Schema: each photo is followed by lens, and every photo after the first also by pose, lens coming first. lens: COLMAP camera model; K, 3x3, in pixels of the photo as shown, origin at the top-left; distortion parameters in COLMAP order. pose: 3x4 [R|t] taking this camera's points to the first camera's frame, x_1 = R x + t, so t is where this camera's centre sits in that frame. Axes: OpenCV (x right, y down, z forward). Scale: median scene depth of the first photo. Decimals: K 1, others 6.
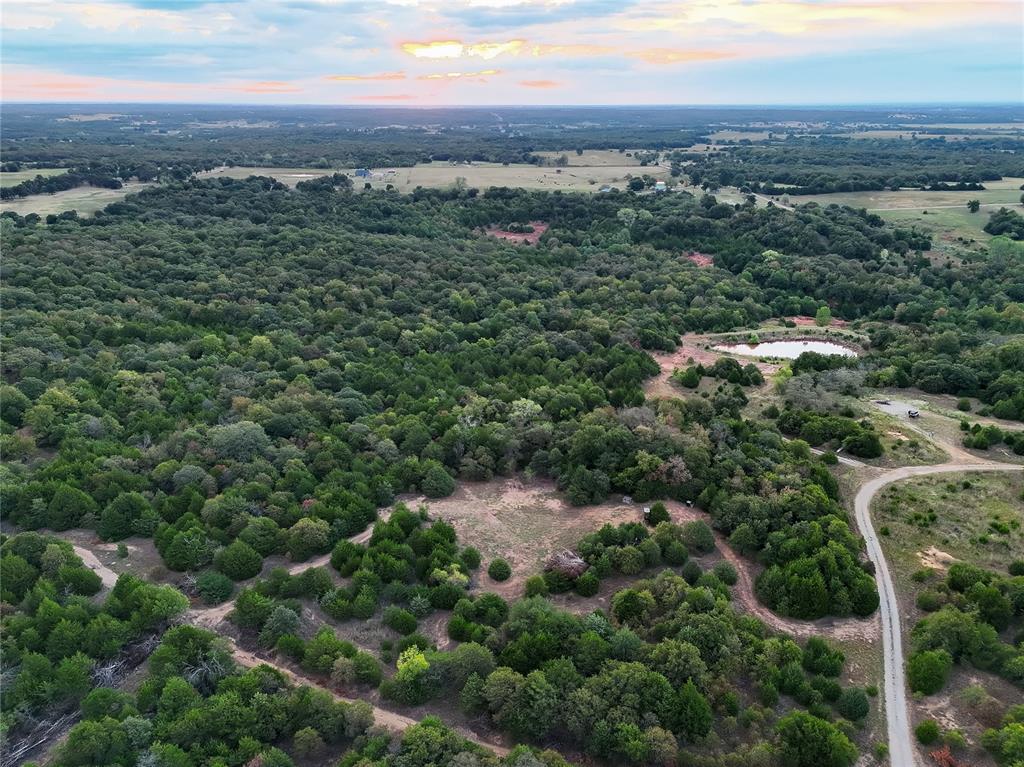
lens RADIAL K [[804.3, 0, 489.2], [0, 804.3, 405.5], [0, 0, 1]] dist [0.065768, -0.038756]
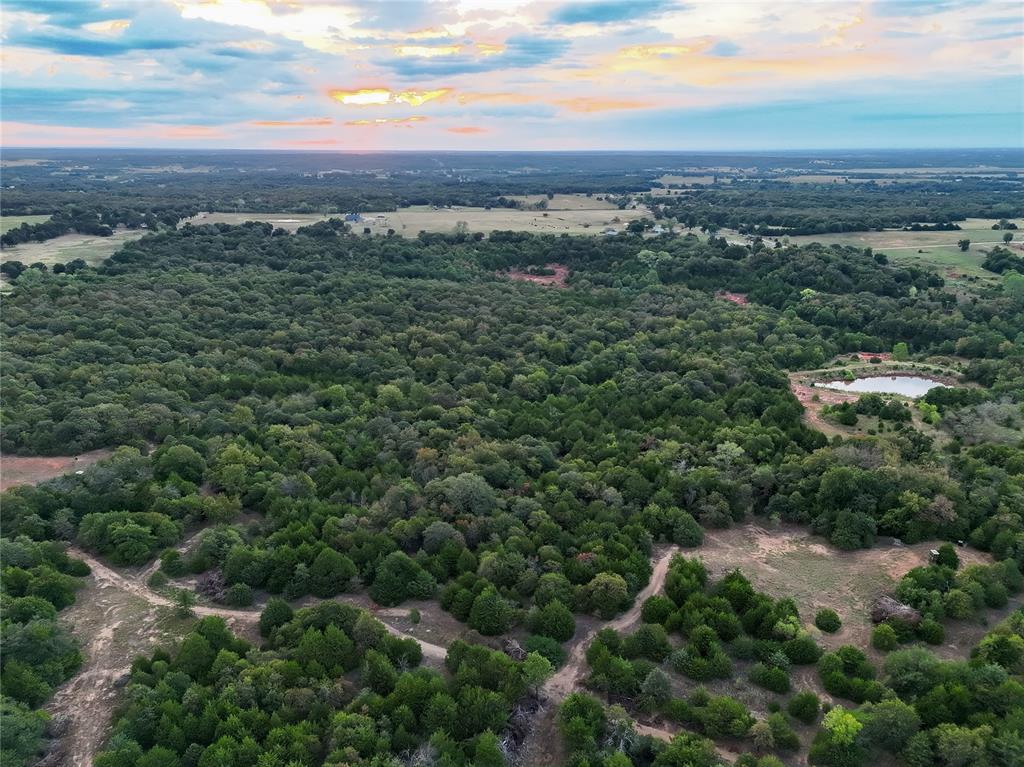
lens RADIAL K [[804.3, 0, 495.9], [0, 804.3, 404.1], [0, 0, 1]] dist [0.065768, -0.038756]
pose [[0.995877, -0.027261, 0.086520, -0.105399], [0.031648, 0.998260, -0.049749, -0.004614], [-0.085013, 0.052282, 0.995007, 0.009830]]
